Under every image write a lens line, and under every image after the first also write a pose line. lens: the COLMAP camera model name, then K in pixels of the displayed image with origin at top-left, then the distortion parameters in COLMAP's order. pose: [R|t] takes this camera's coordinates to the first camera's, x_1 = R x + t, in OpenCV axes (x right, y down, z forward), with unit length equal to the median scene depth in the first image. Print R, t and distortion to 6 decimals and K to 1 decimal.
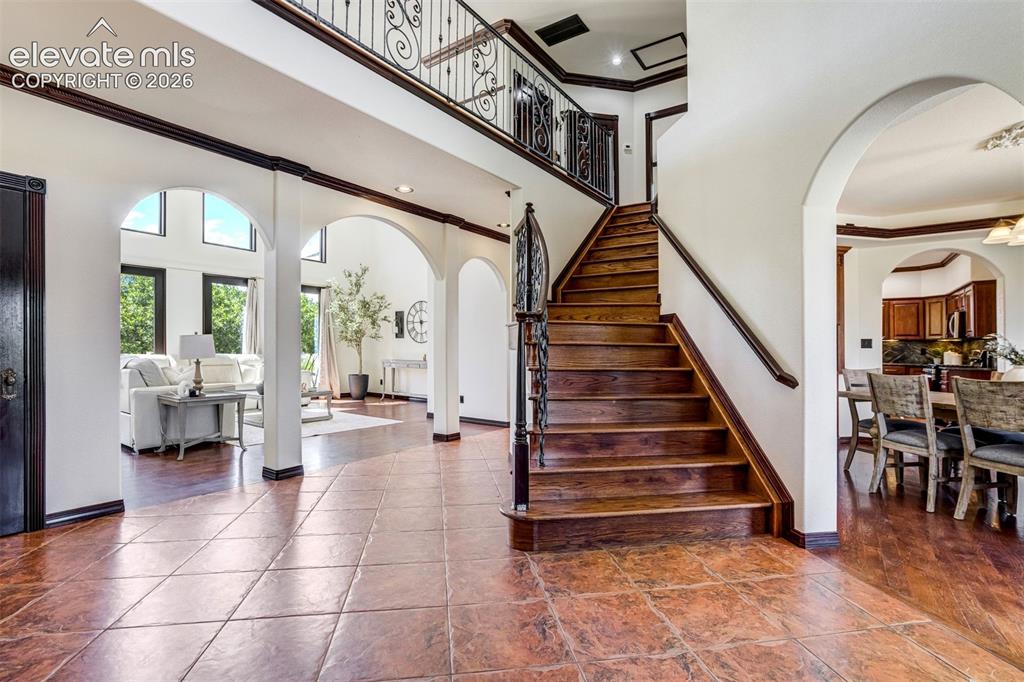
lens RADIAL K [[469.6, 0, 511.3], [0, 469.6, 348.9], [0, 0, 1]] dist [-0.018720, -0.000404]
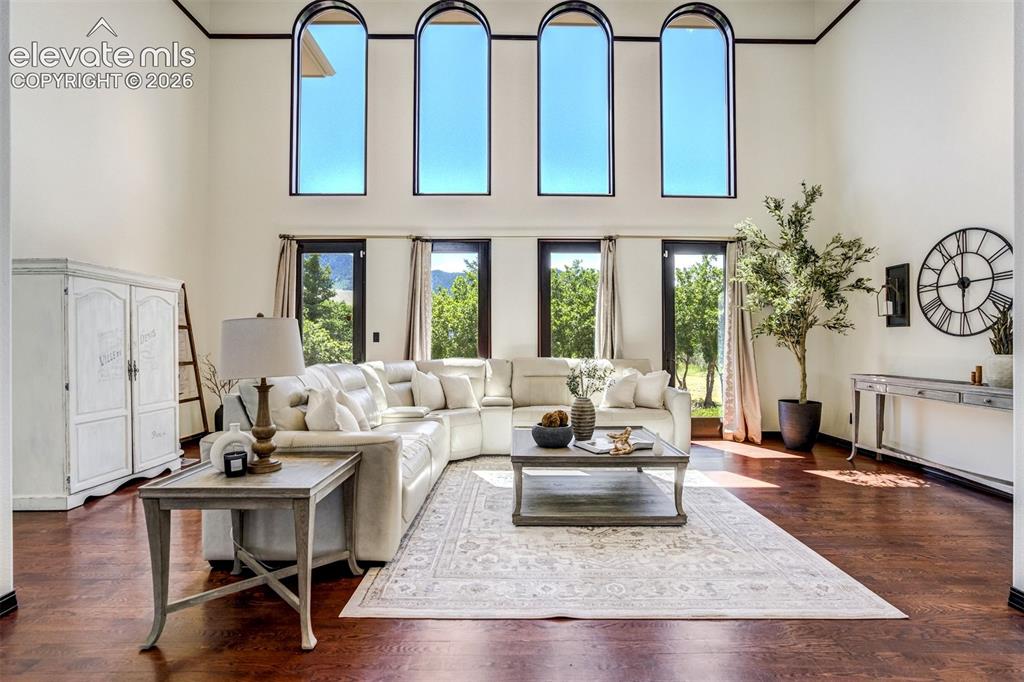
lens RADIAL K [[469.6, 0, 524.4], [0, 469.6, 354.6], [0, 0, 1]] dist [-0.018720, -0.000404]
pose [[0.617604, 0.005596, -0.786469, -0.112243], [0.002504, 0.999956, 0.009081, -0.000663], [0.786485, -0.007578, 0.617563, 0.457186]]
